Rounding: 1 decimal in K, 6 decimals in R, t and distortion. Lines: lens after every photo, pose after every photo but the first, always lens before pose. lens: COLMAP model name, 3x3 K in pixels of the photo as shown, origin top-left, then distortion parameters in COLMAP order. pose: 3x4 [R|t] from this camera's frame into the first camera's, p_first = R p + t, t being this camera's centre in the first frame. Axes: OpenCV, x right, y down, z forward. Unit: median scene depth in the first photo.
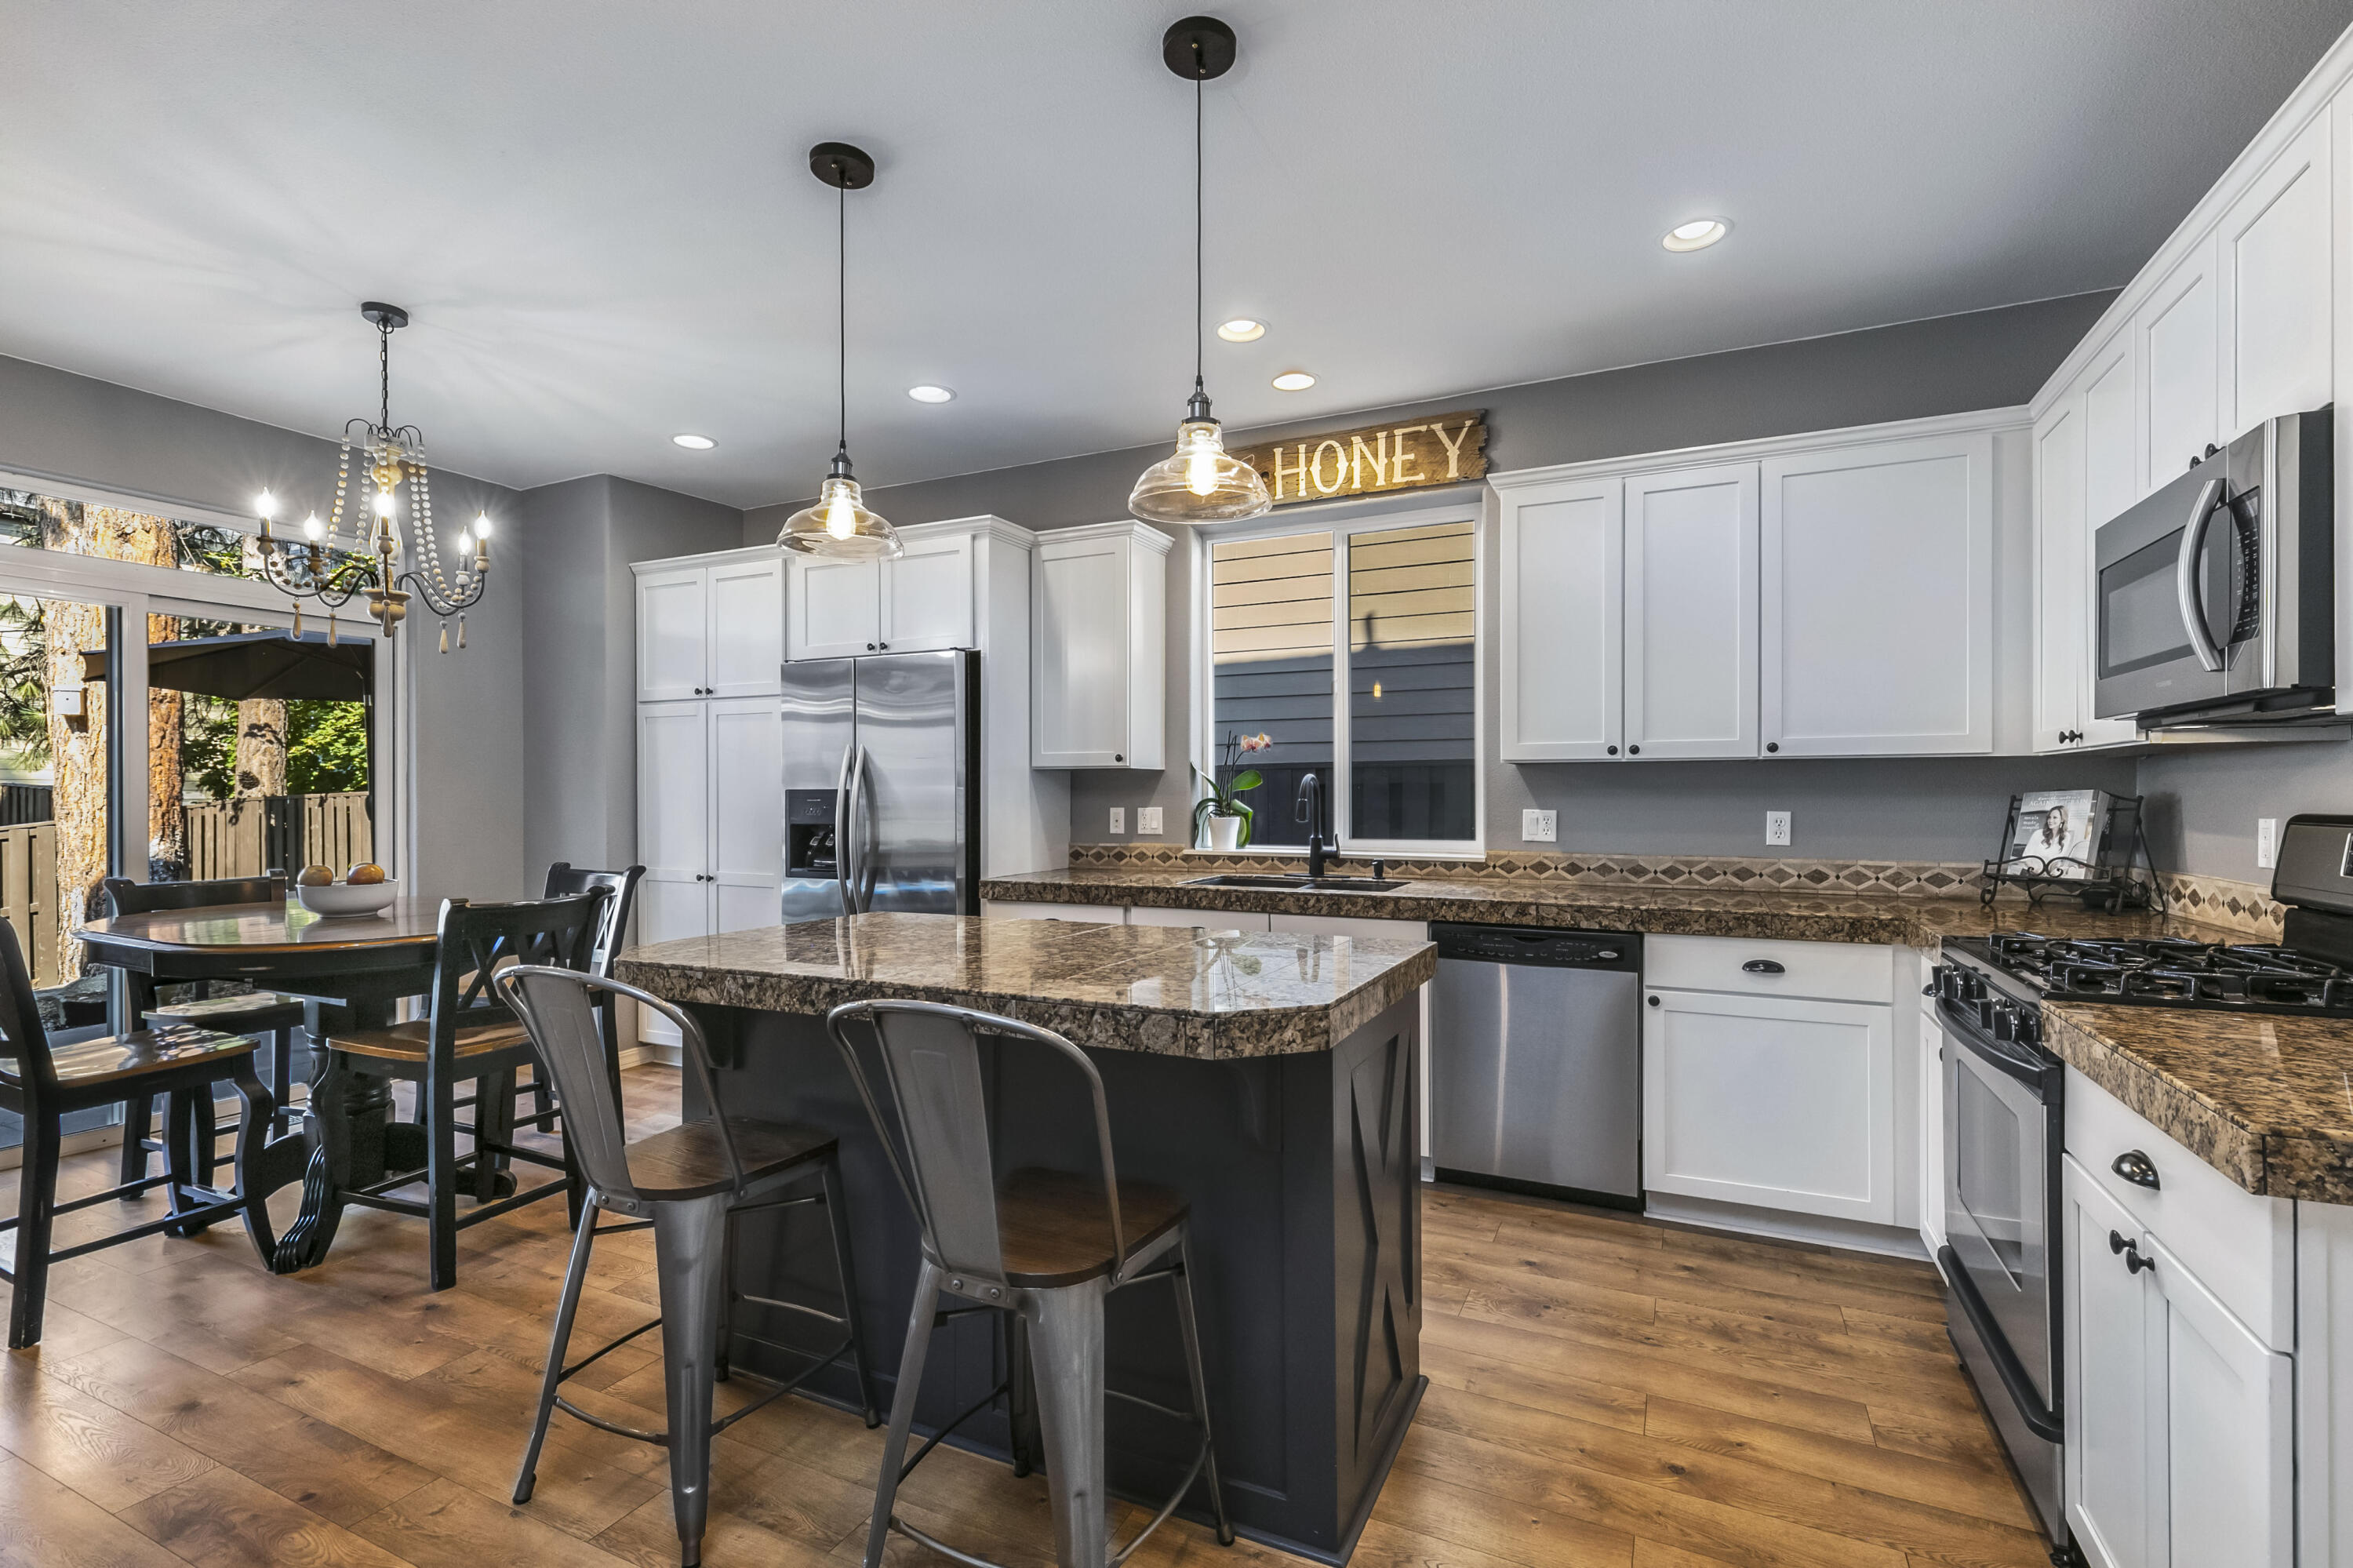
lens RADIAL K [[1063.7, 0, 1176.5], [0, 1063.7, 784.0], [0, 0, 1]] dist [0.003642, -0.000584]
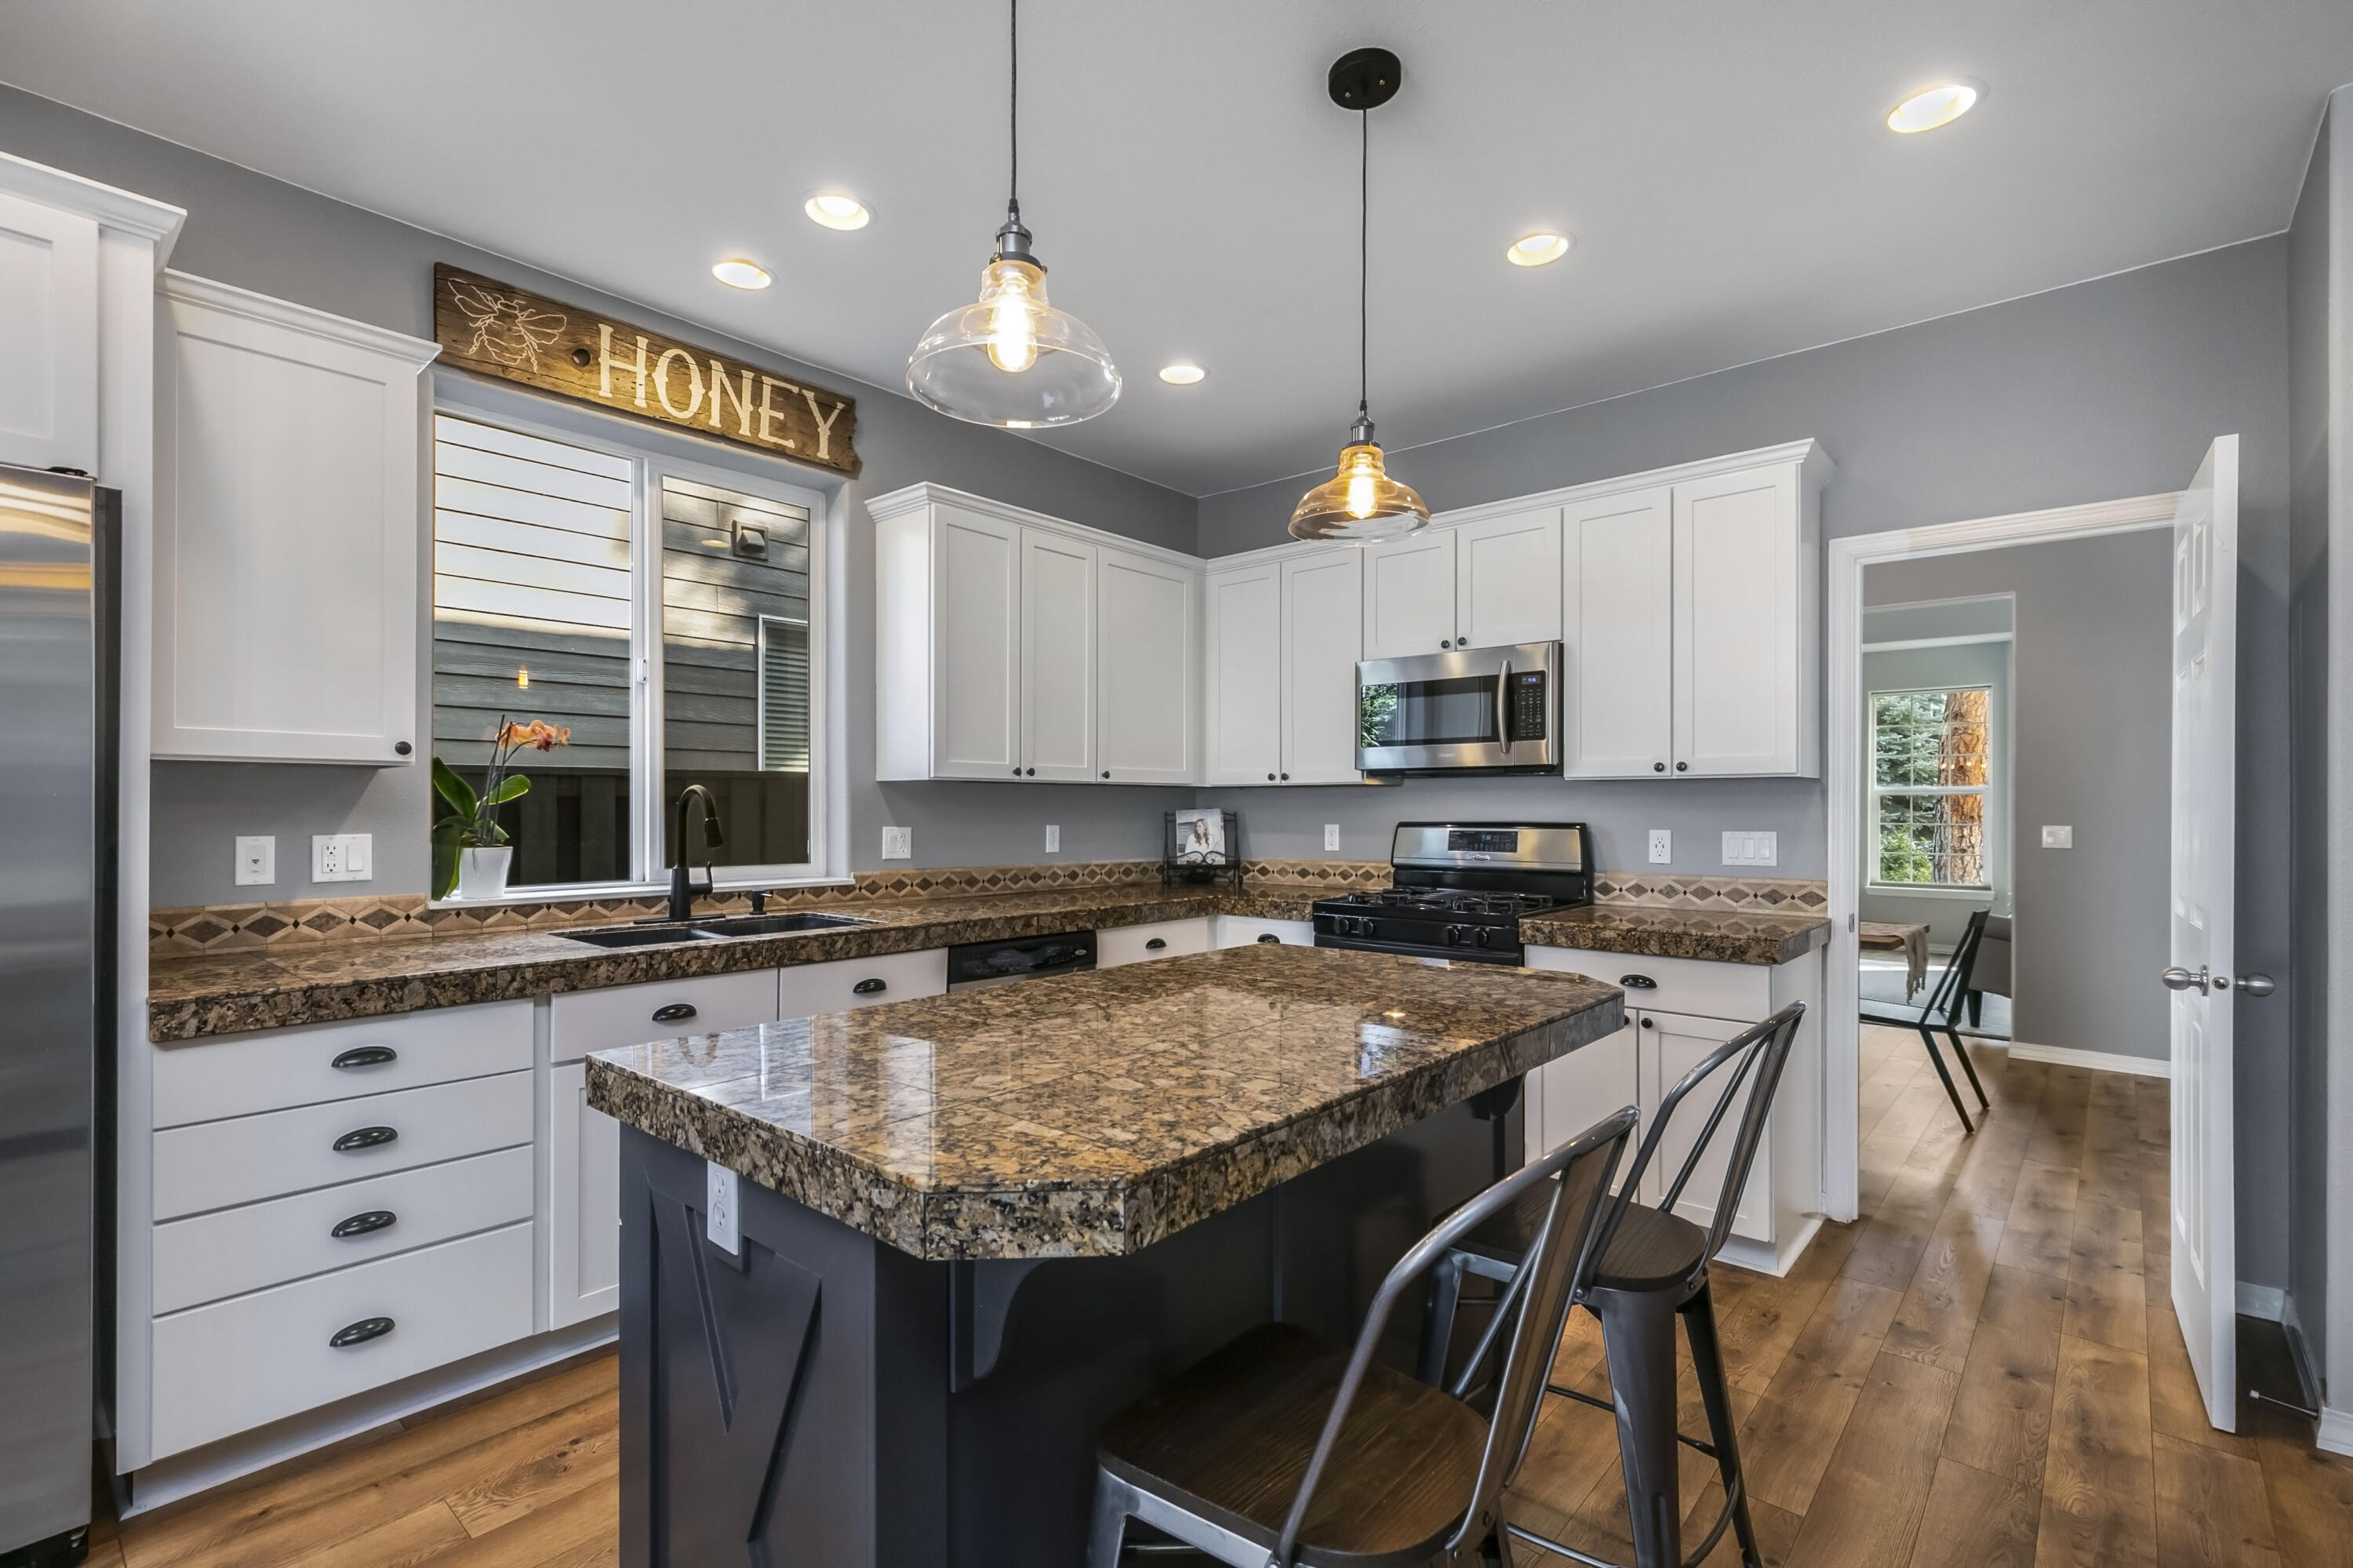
lens RADIAL K [[1064.4, 0, 1179.1], [0, 1064.4, 798.9], [0, 0, 1]] dist [0.003310, 0.000103]
pose [[0.258529, 0.011178, 0.965939, -0.508636], [-0.009191, 0.999916, -0.009112, 0.004288], [-0.965960, -0.006522, 0.258610, 0.459377]]
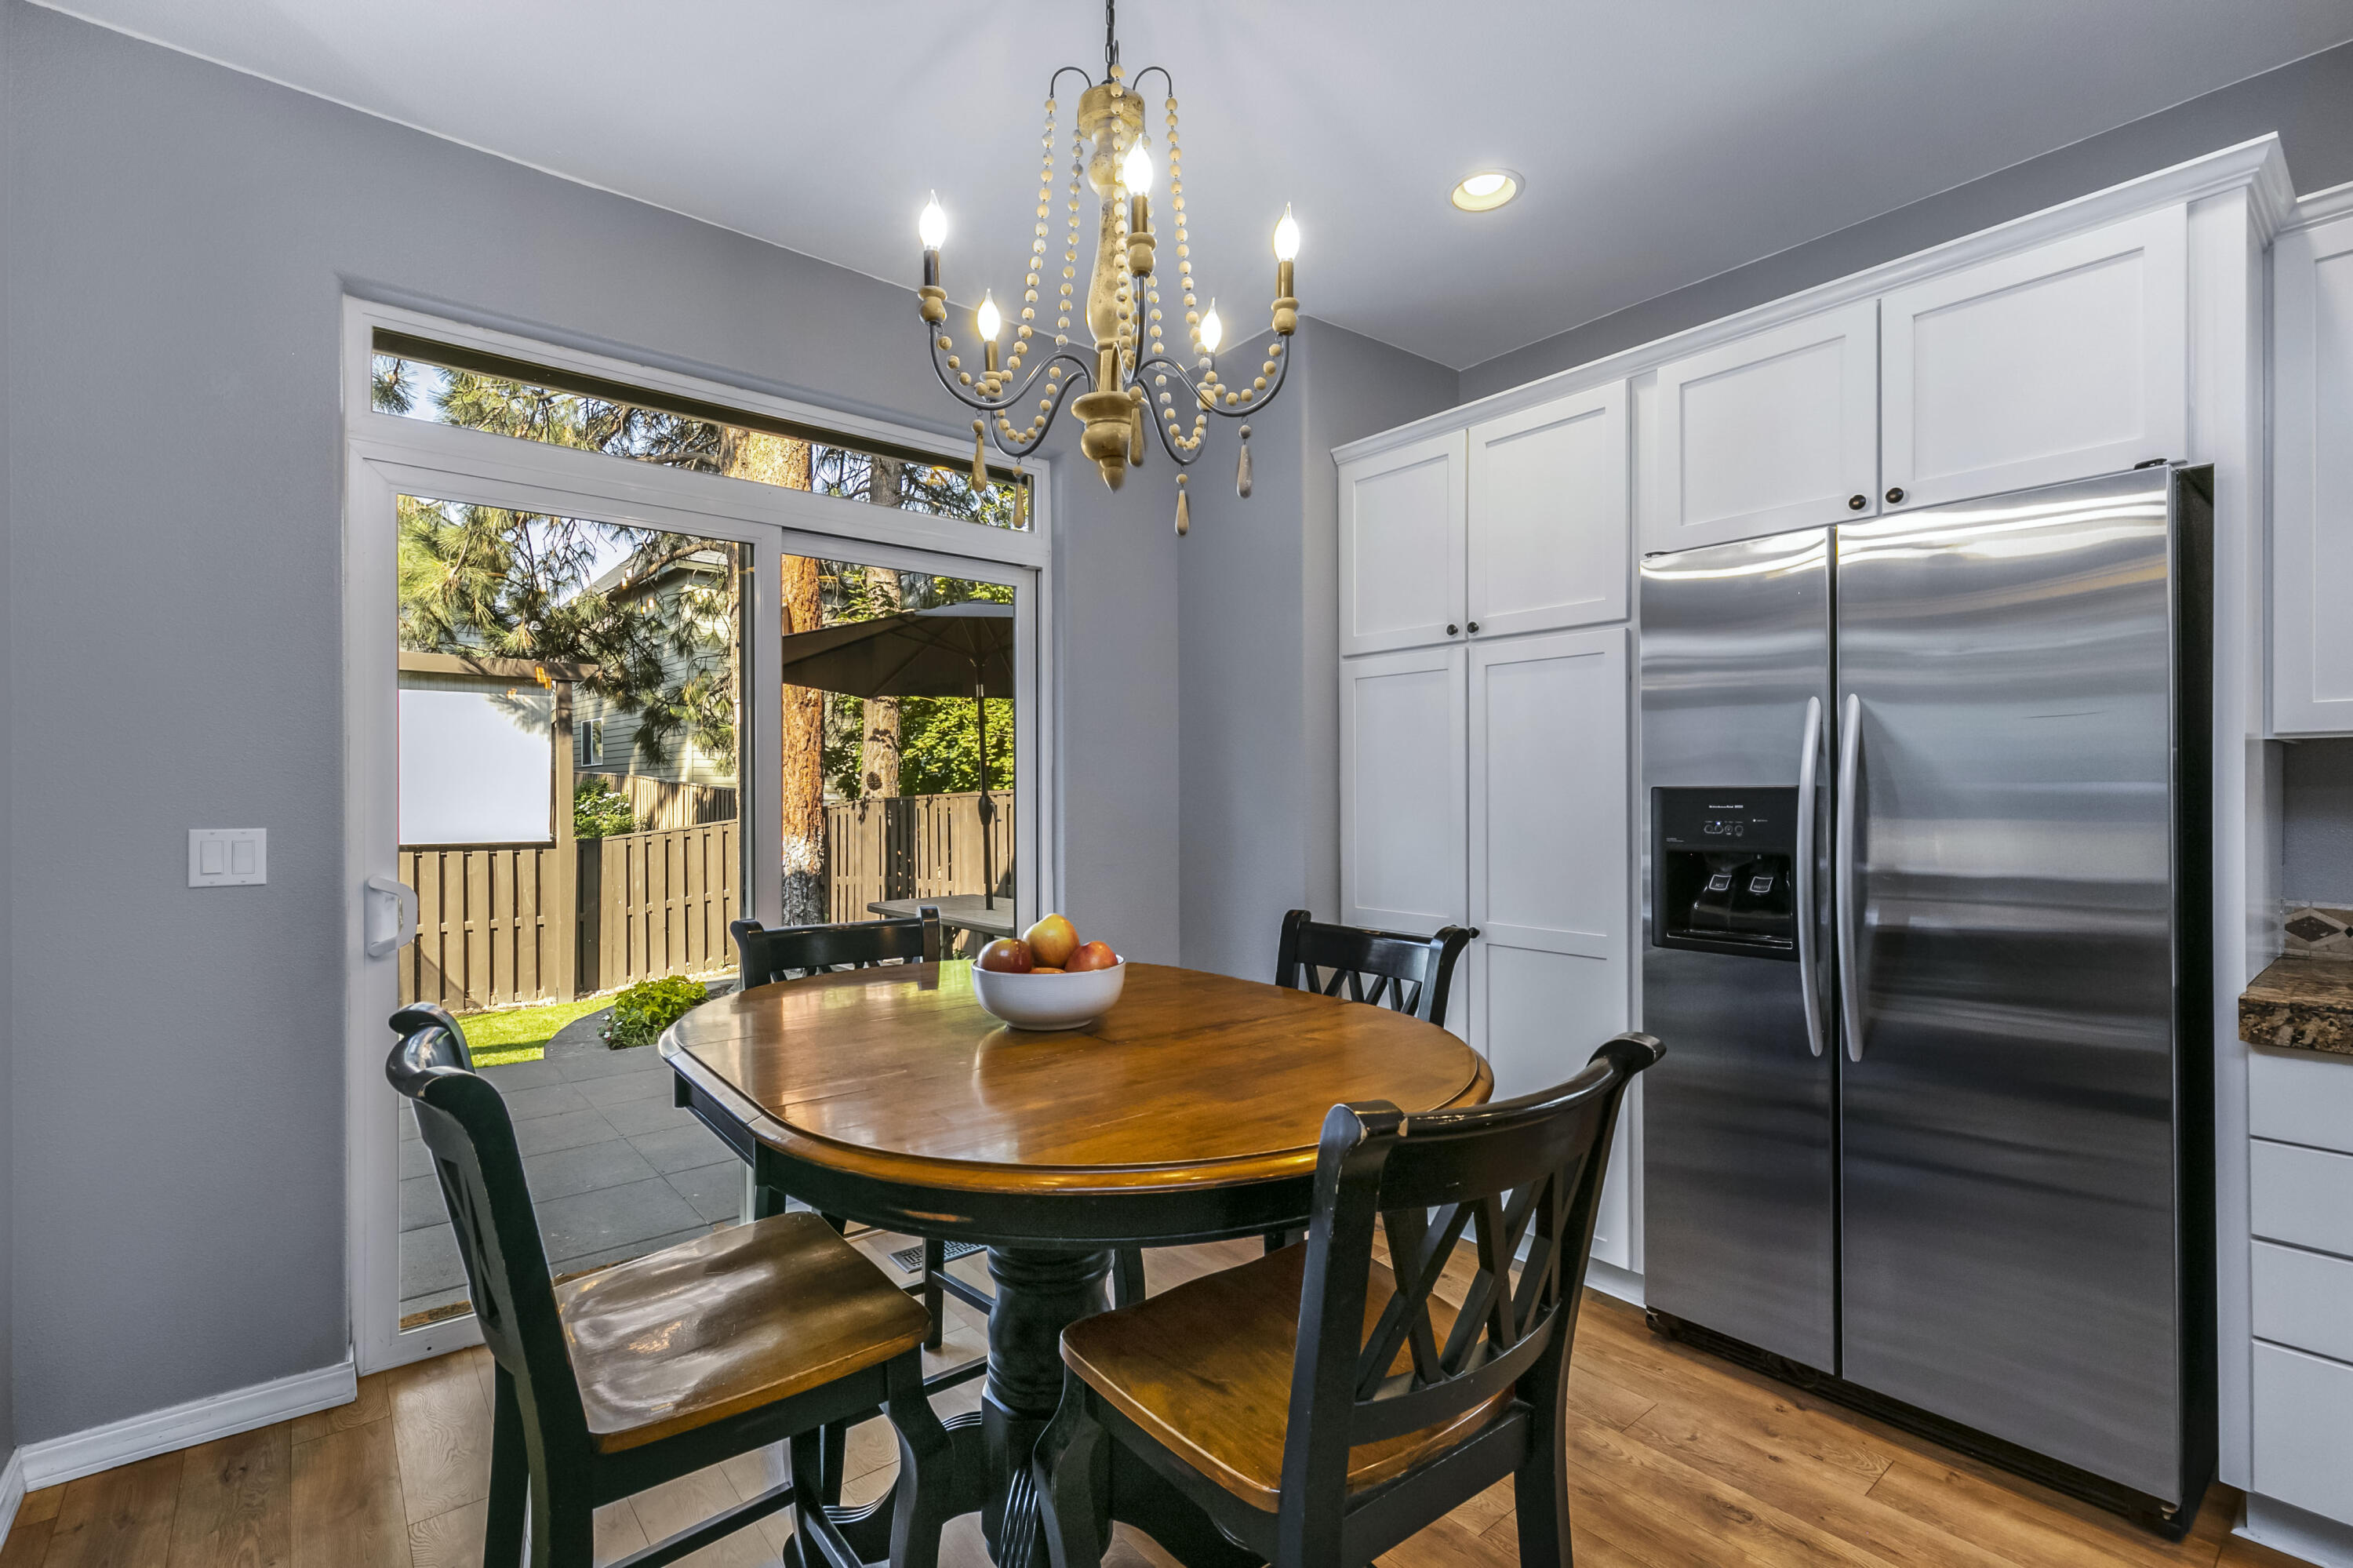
lens RADIAL K [[1083.8, 0, 1178.2], [0, 1083.8, 793.8], [0, 0, 1]] dist [0.014890, -0.000397]
pose [[0.905962, 0.000284, -0.423359, -0.381817], [0.002520, 0.999978, 0.006063, 0.004995], [0.423352, -0.006560, 0.905942, 0.420240]]
